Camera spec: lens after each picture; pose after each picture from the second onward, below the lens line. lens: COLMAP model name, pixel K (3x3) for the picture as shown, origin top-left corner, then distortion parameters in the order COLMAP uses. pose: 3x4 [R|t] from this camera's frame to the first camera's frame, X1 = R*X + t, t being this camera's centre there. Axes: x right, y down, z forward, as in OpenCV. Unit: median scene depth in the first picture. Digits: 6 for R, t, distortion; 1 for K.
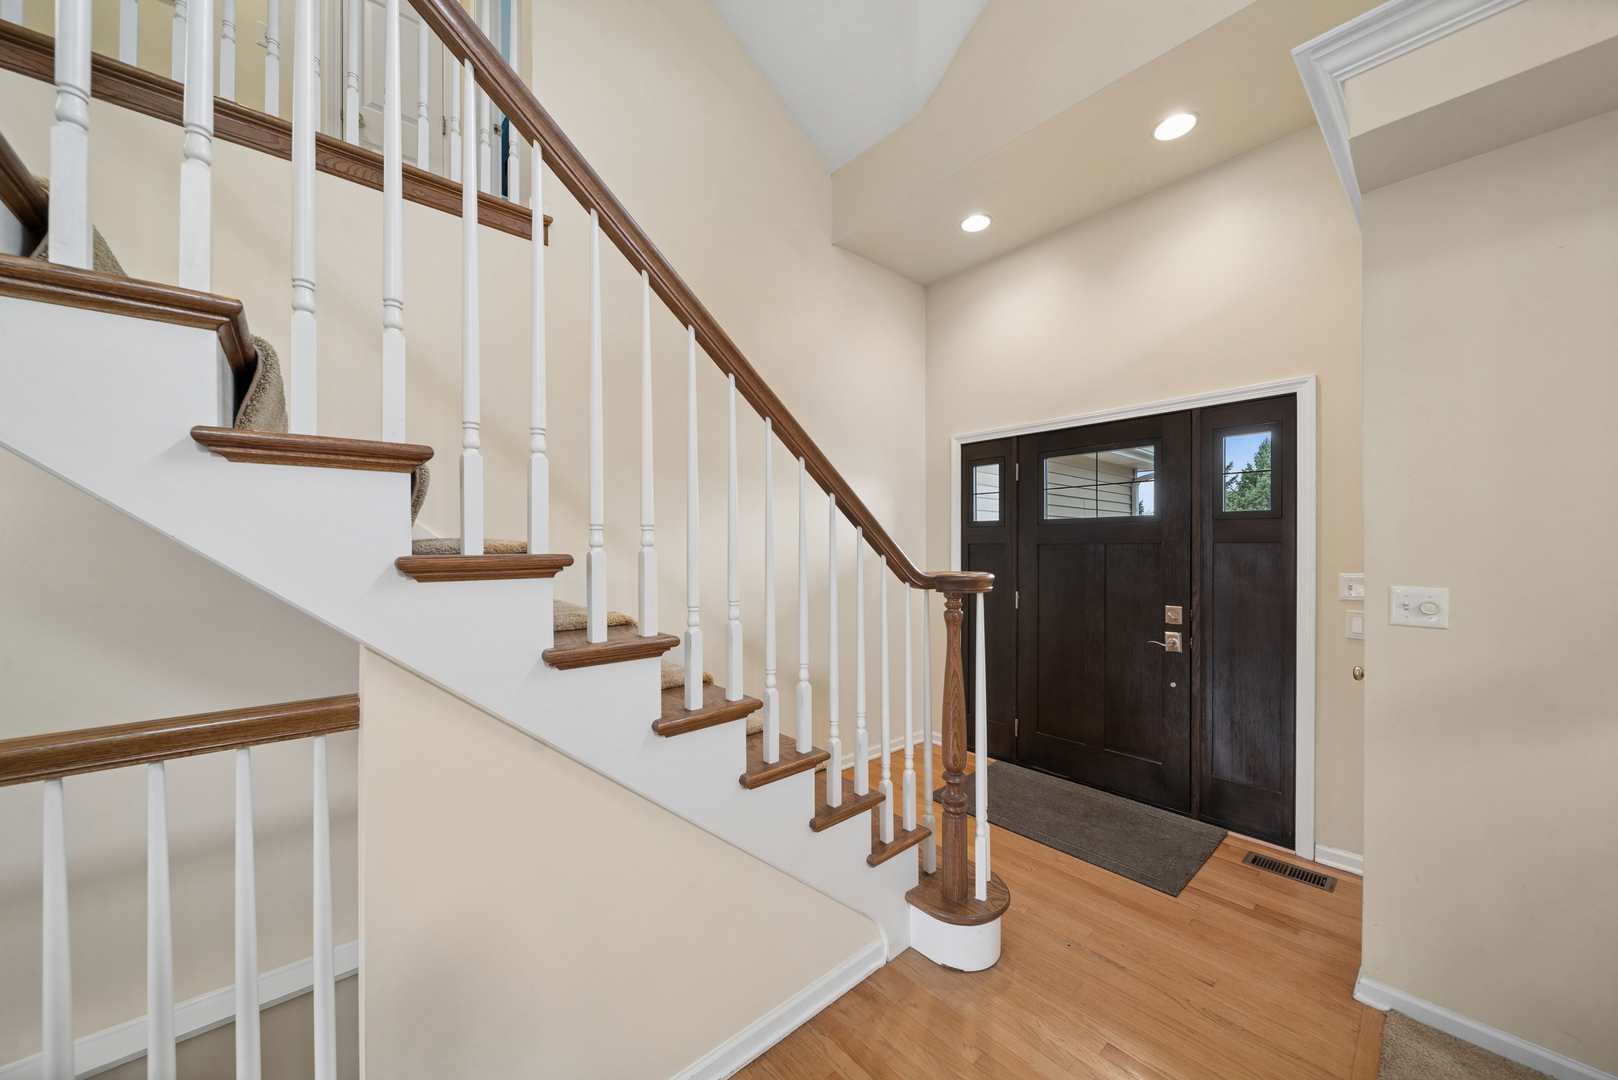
lens RADIAL K [[573.2, 0, 807.0], [0, 573.2, 543.7], [0, 0, 1]] dist [-0.002463, -0.001154]
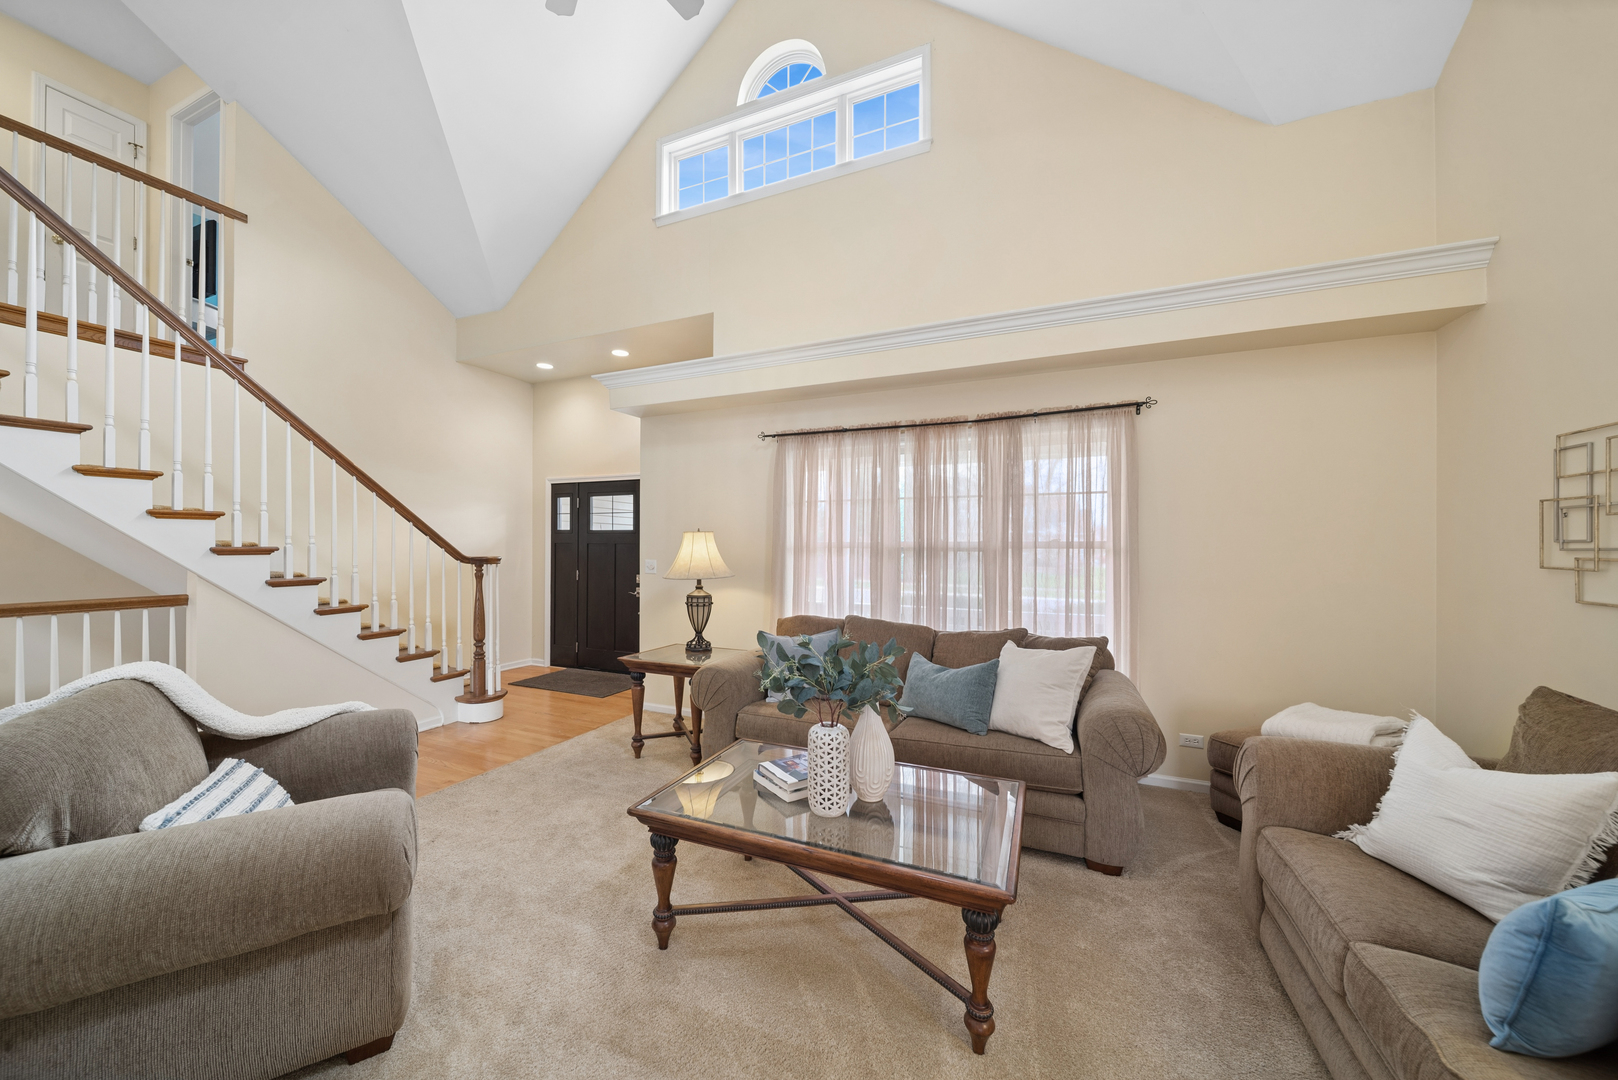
lens RADIAL K [[573.2, 0, 802.4], [0, 573.2, 543.5], [0, 0, 1]] dist [-0.002463, -0.001154]
pose [[0.910840, 0.004673, 0.412734, 0.495468], [-0.006051, 0.999980, 0.002033, -0.012257], [-0.412716, -0.004349, 0.910849, -1.668232]]
